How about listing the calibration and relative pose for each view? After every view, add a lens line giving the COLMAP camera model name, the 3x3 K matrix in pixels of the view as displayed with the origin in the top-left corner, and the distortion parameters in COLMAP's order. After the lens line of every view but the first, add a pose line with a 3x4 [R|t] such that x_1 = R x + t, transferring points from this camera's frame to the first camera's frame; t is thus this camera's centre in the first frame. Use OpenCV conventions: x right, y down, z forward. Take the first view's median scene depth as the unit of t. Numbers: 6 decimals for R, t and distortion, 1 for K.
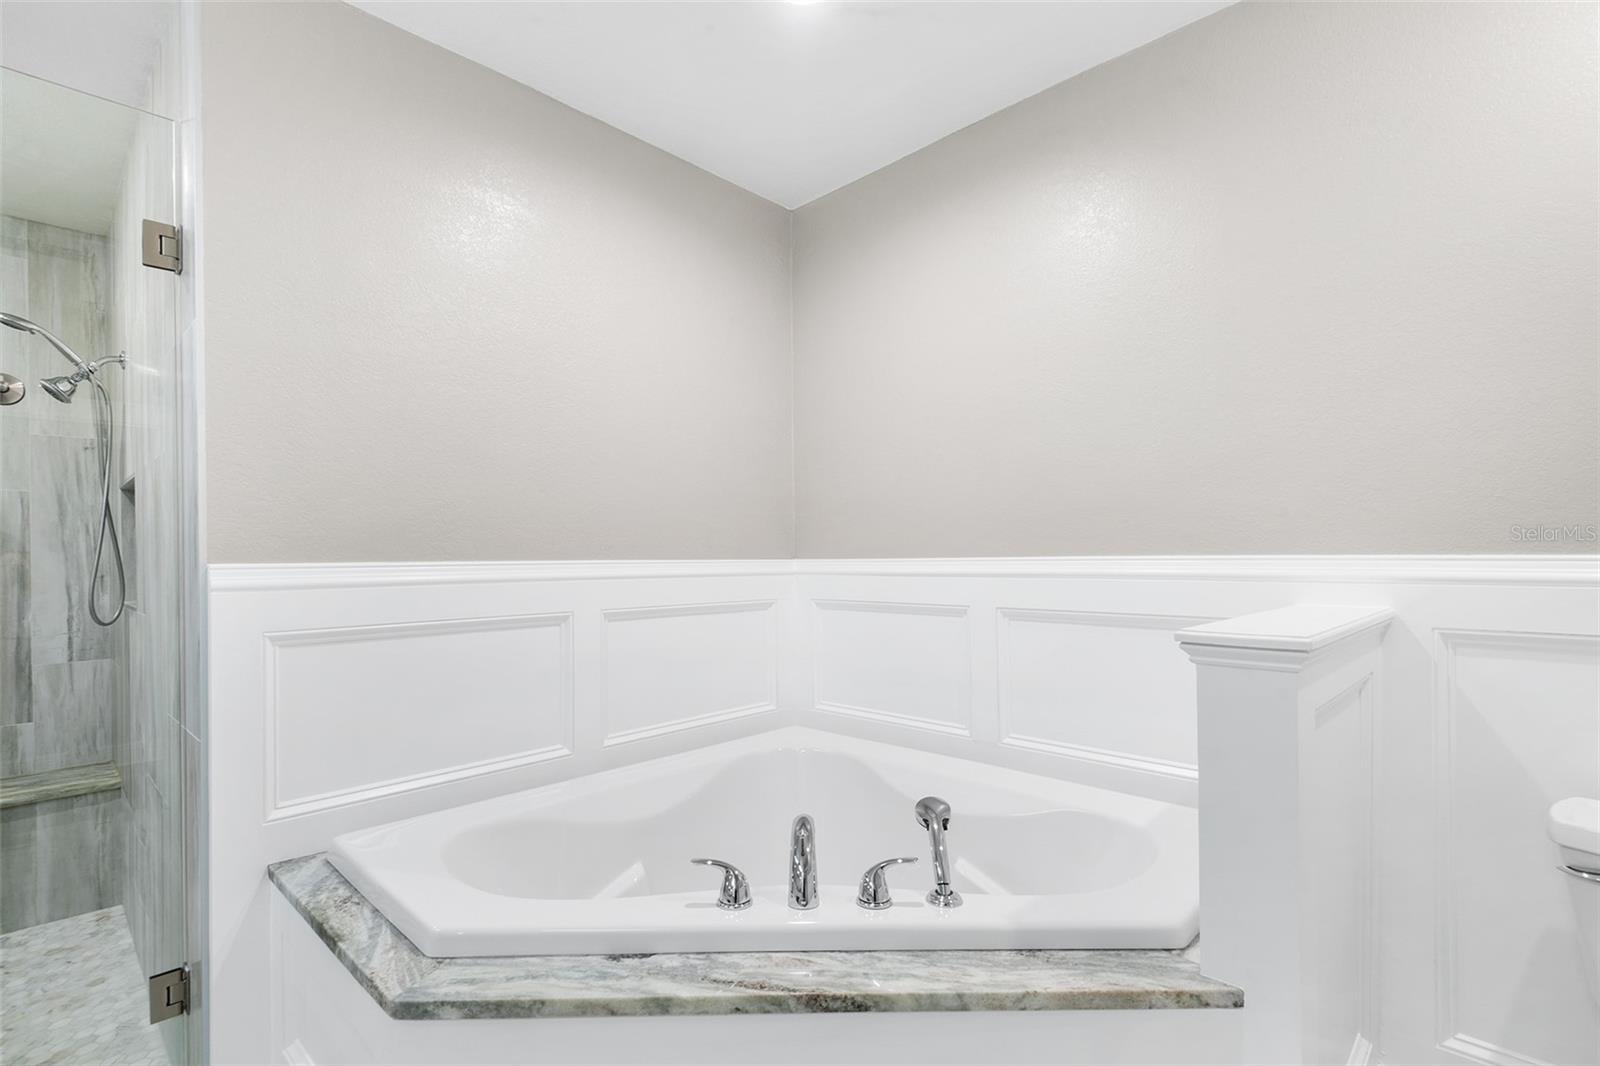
lens RADIAL K [[742.6, 0, 791.8], [0, 742.6, 556.4], [0, 0, 1]] dist [0.020469, -0.007193]
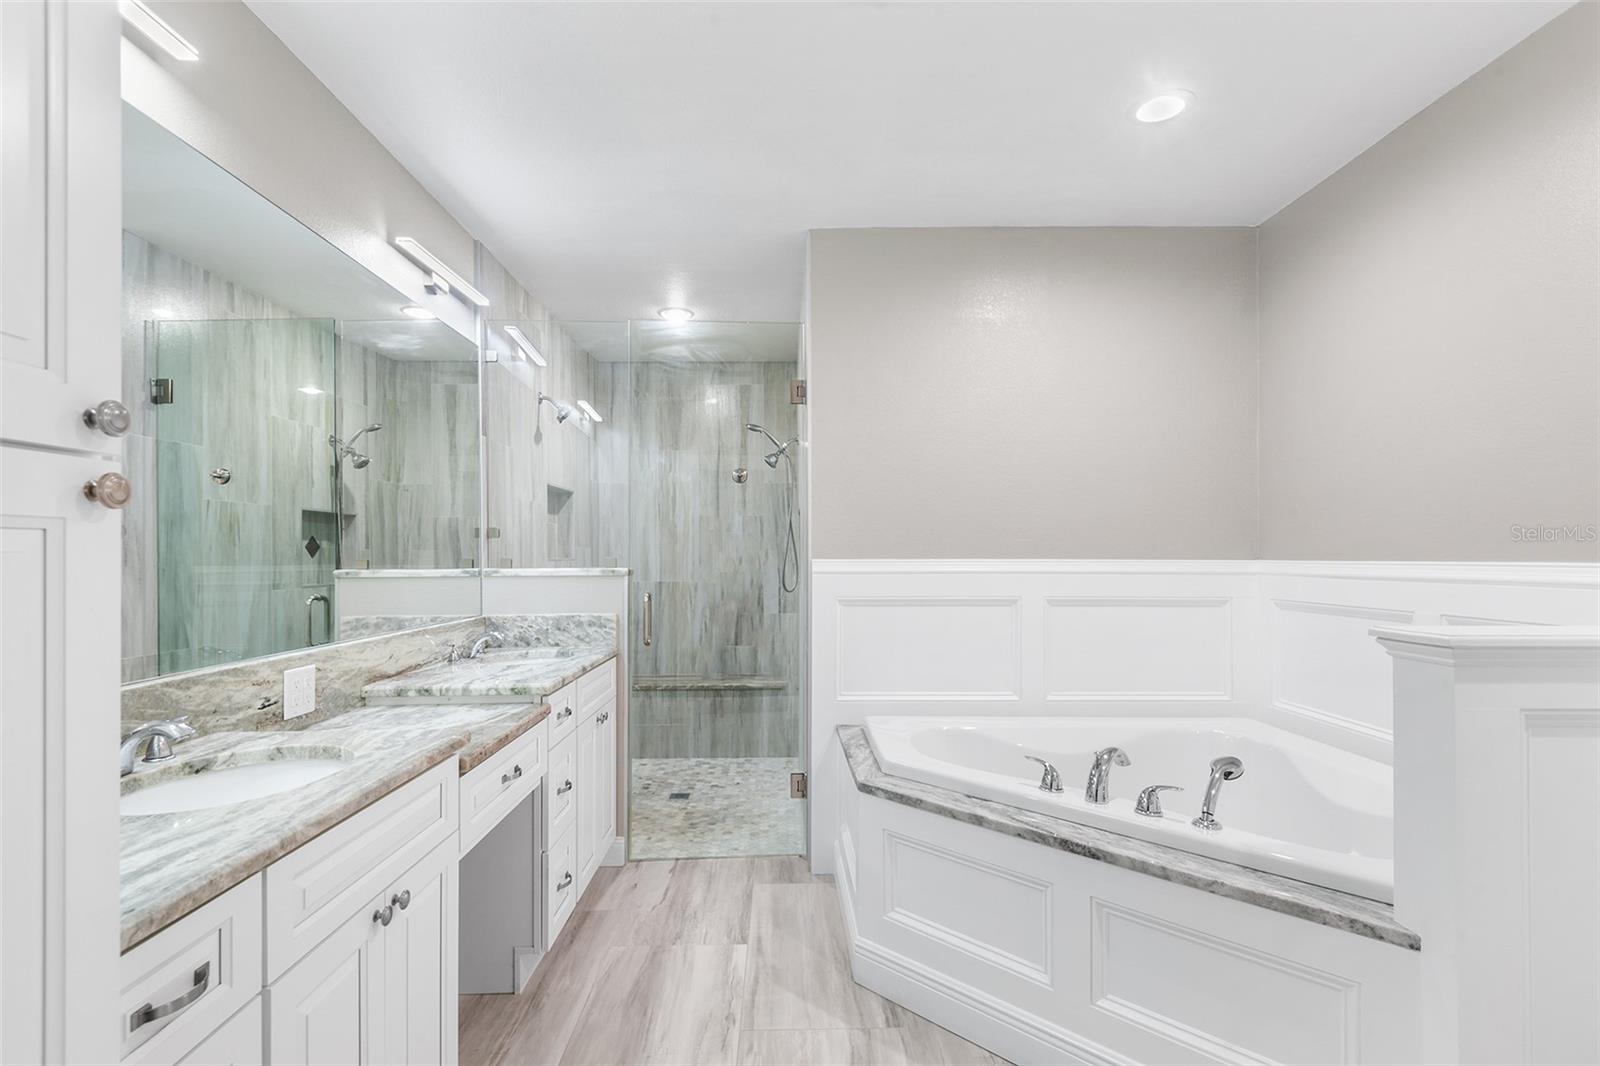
lens RADIAL K [[733.2, 0, 797.1], [0, 733.2, 543.1], [0, 0, 1]] dist [0.032872, -0.020974]
pose [[0.715209, -0.001354, -0.698909, 0.647361], [-0.006599, 0.999940, -0.008690, -0.017420], [0.698880, 0.010827, 0.715157, -0.464829]]
